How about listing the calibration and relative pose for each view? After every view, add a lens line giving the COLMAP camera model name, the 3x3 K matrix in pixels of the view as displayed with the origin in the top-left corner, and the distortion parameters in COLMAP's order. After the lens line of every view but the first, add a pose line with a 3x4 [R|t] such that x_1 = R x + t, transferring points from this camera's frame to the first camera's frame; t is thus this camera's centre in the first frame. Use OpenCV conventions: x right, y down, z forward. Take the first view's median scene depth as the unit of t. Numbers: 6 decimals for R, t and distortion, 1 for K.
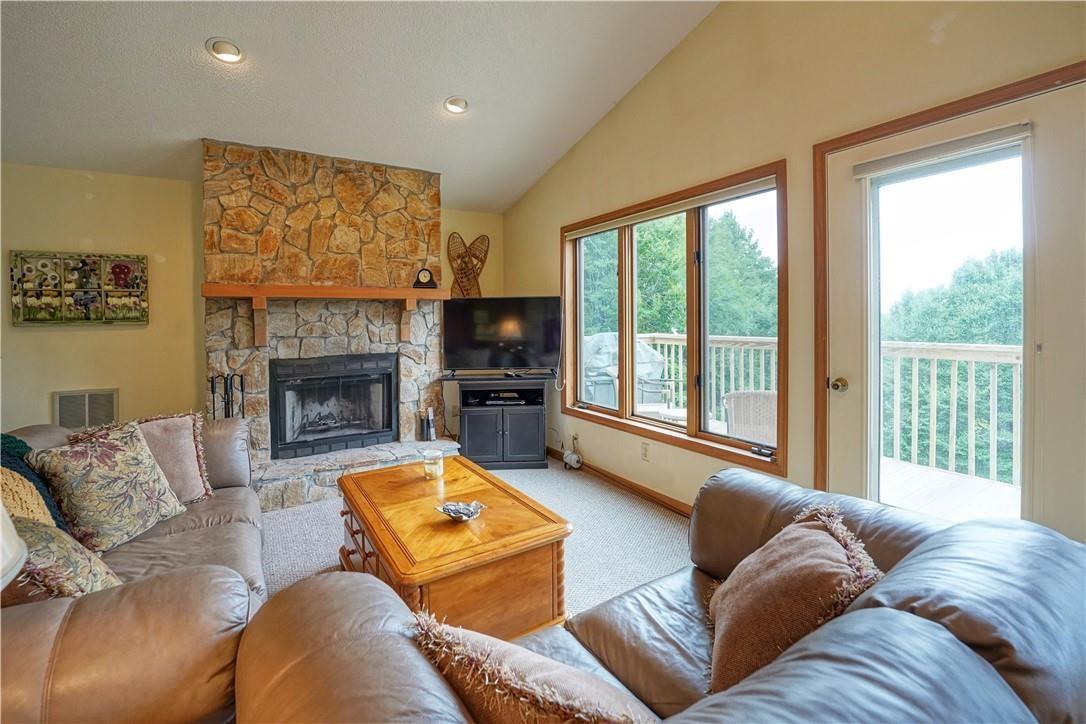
lens RADIAL K [[457.6, 0, 503.9], [0, 457.6, 317.8], [0, 0, 1]] dist [-0.024647, 0.001592]
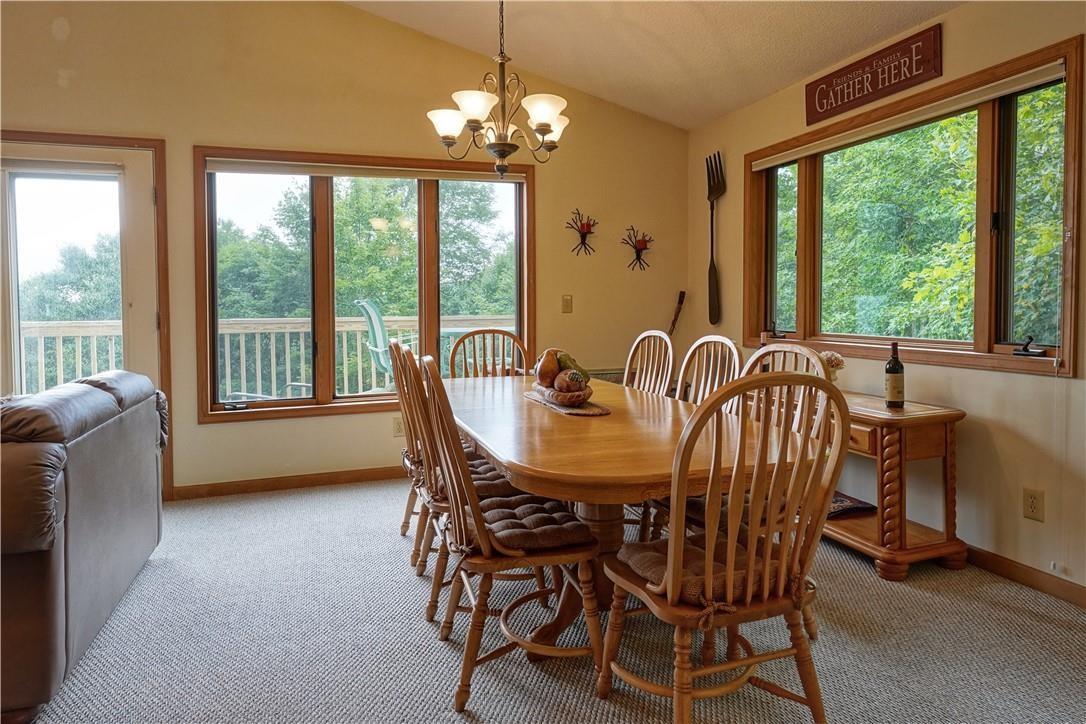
lens RADIAL K [[652.9, 0, 596.9], [0, 652.9, 328.3], [0, 0, 1]] dist [0.020238, 0.001178]
pose [[0.106145, -0.031022, 0.993867, -0.520066], [0.015767, 0.999440, 0.029512, 0.055947], [-0.994226, 0.012537, 0.106575, -0.487234]]
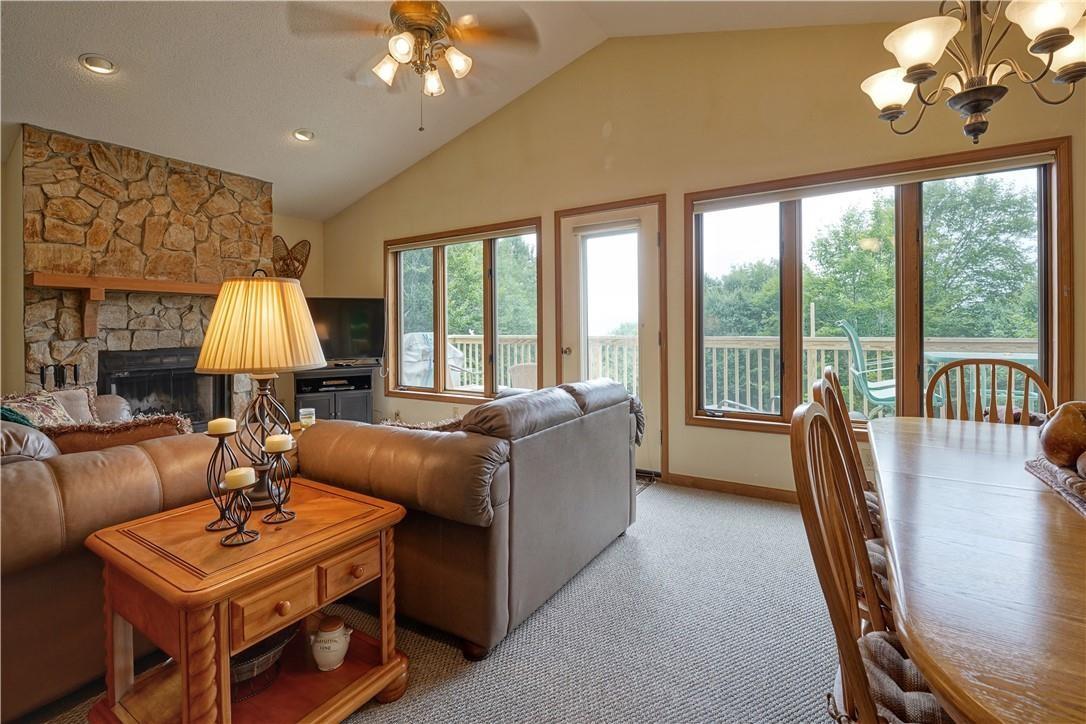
lens RADIAL K [[521.2, 0, 563.6], [0, 521.2, 323.5], [0, 0, 1]] dist [-0.027160, 0.001608]
pose [[0.854512, 0.005052, 0.519408, -0.208007], [0.004221, 0.999852, -0.016669, 0.050155], [-0.519415, 0.016436, 0.854364, -0.468033]]
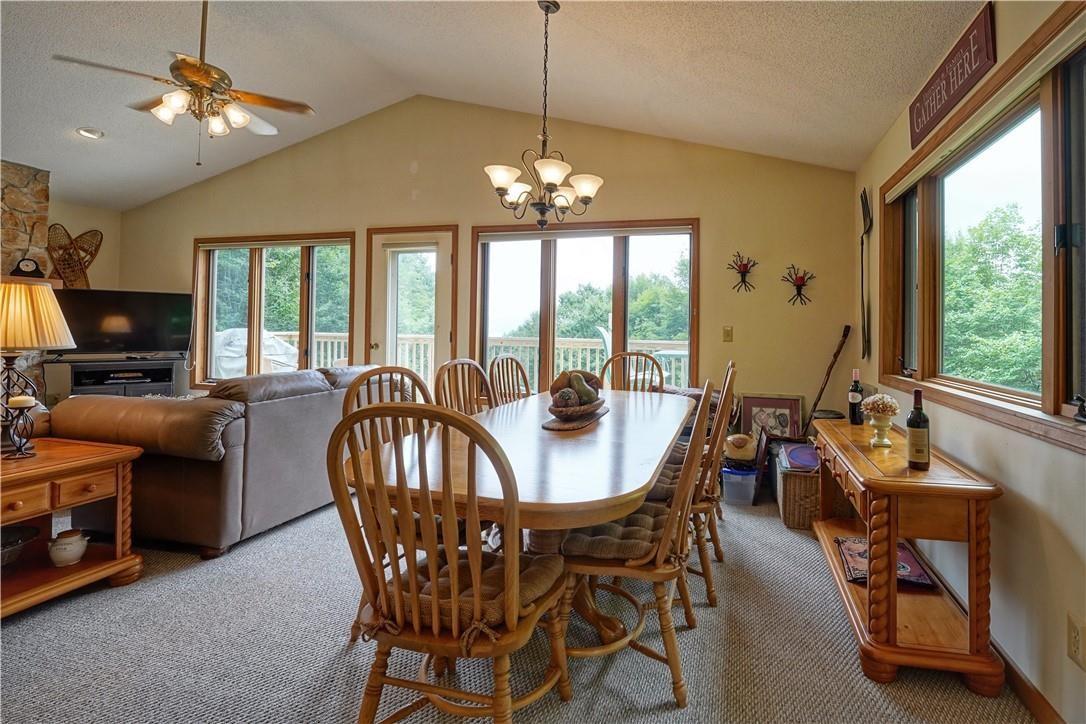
lens RADIAL K [[506.3, 0, 662.8], [0, 506.3, 325.3], [0, 0, 1]] dist [-0.014217, 0.000488]
pose [[0.614676, 0.029173, 0.788240, -0.182106], [-0.017862, 0.999574, -0.023065, 0.053236], [-0.788577, 0.000098, 0.614936, -0.966752]]
